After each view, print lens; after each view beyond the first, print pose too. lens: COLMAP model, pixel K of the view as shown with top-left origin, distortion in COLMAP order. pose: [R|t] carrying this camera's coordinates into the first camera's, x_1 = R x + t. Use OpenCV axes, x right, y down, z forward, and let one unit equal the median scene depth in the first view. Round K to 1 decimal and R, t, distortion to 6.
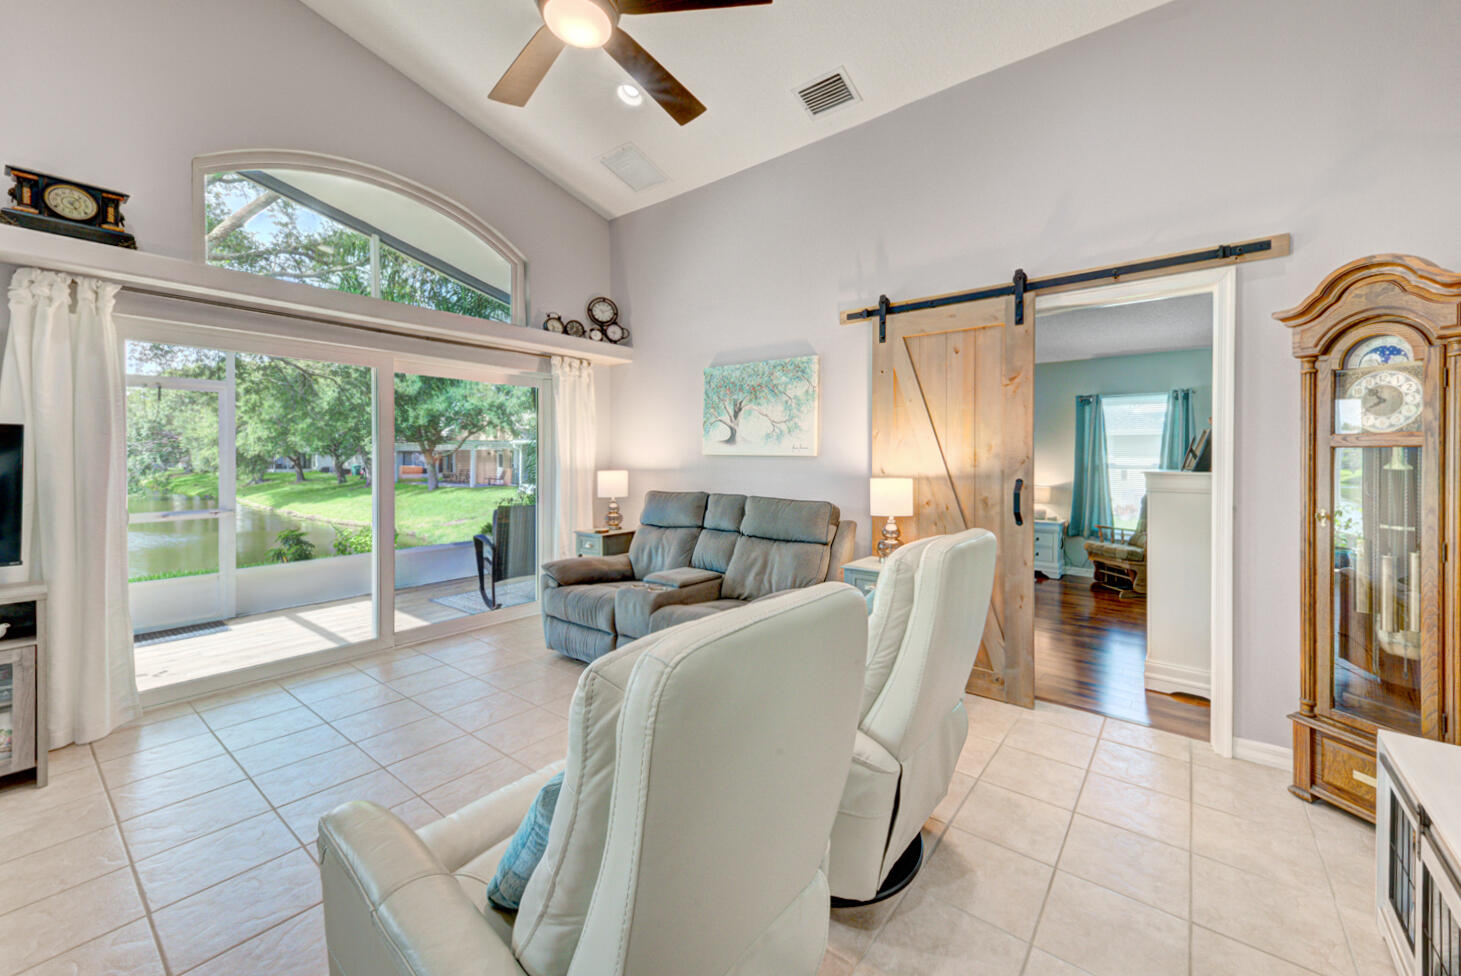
lens RADIAL K [[551.4, 0, 778.8], [0, 551.4, 458.8], [0, 0, 1]] dist [0.014070, 0.000129]
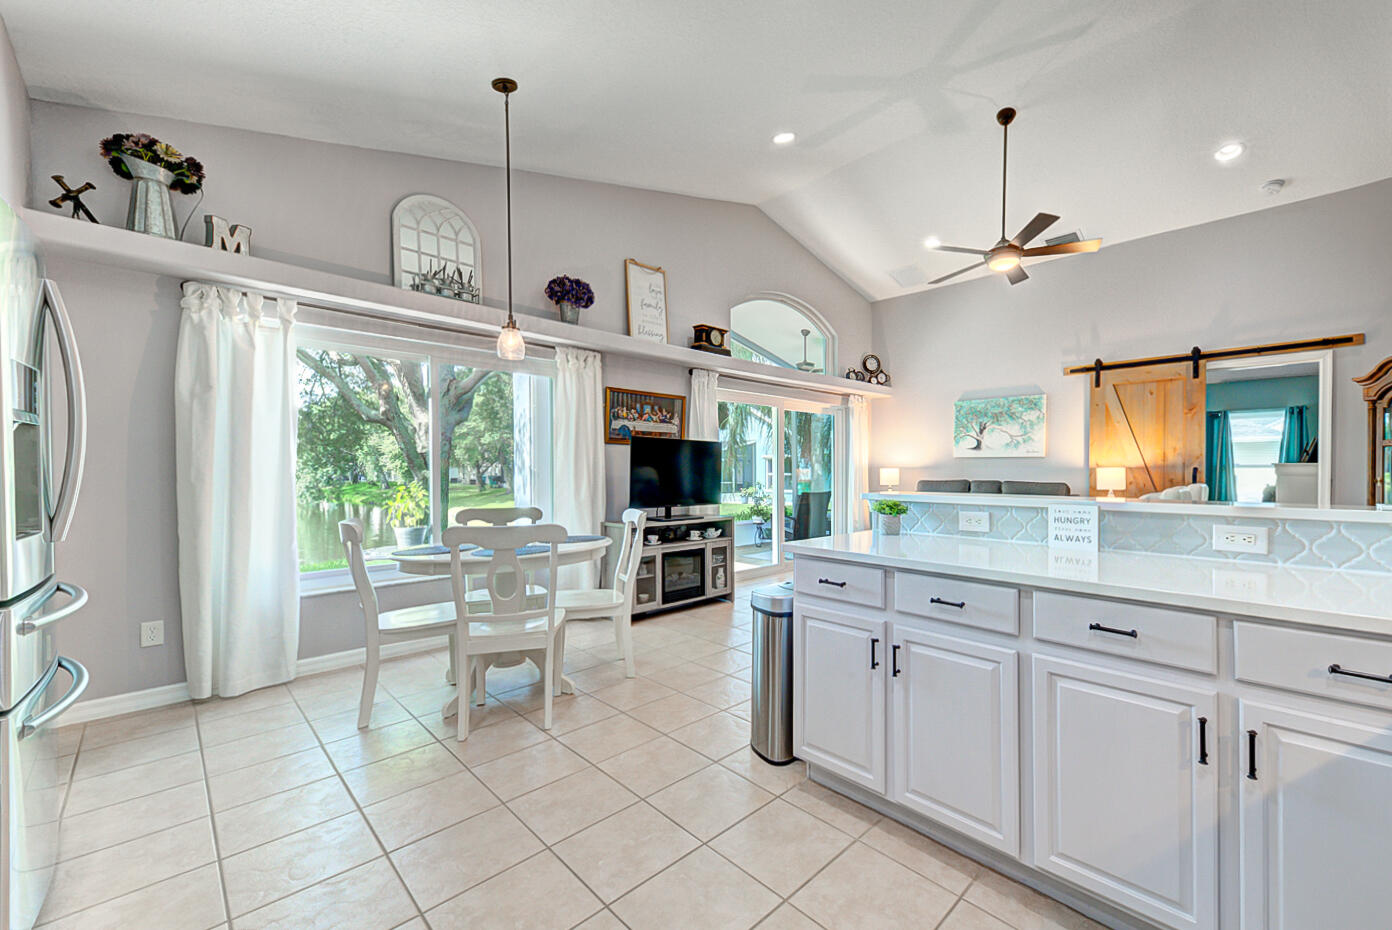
lens RADIAL K [[557.5, 0, 769.6], [0, 557.5, 476.2], [0, 0, 1]] dist [0.013697, -0.000041]
pose [[0.992890, -0.002618, -0.119010, -0.486817], [0.003686, 0.999955, 0.008760, 0.031221], [0.118982, -0.009137, 0.992854, -0.651878]]
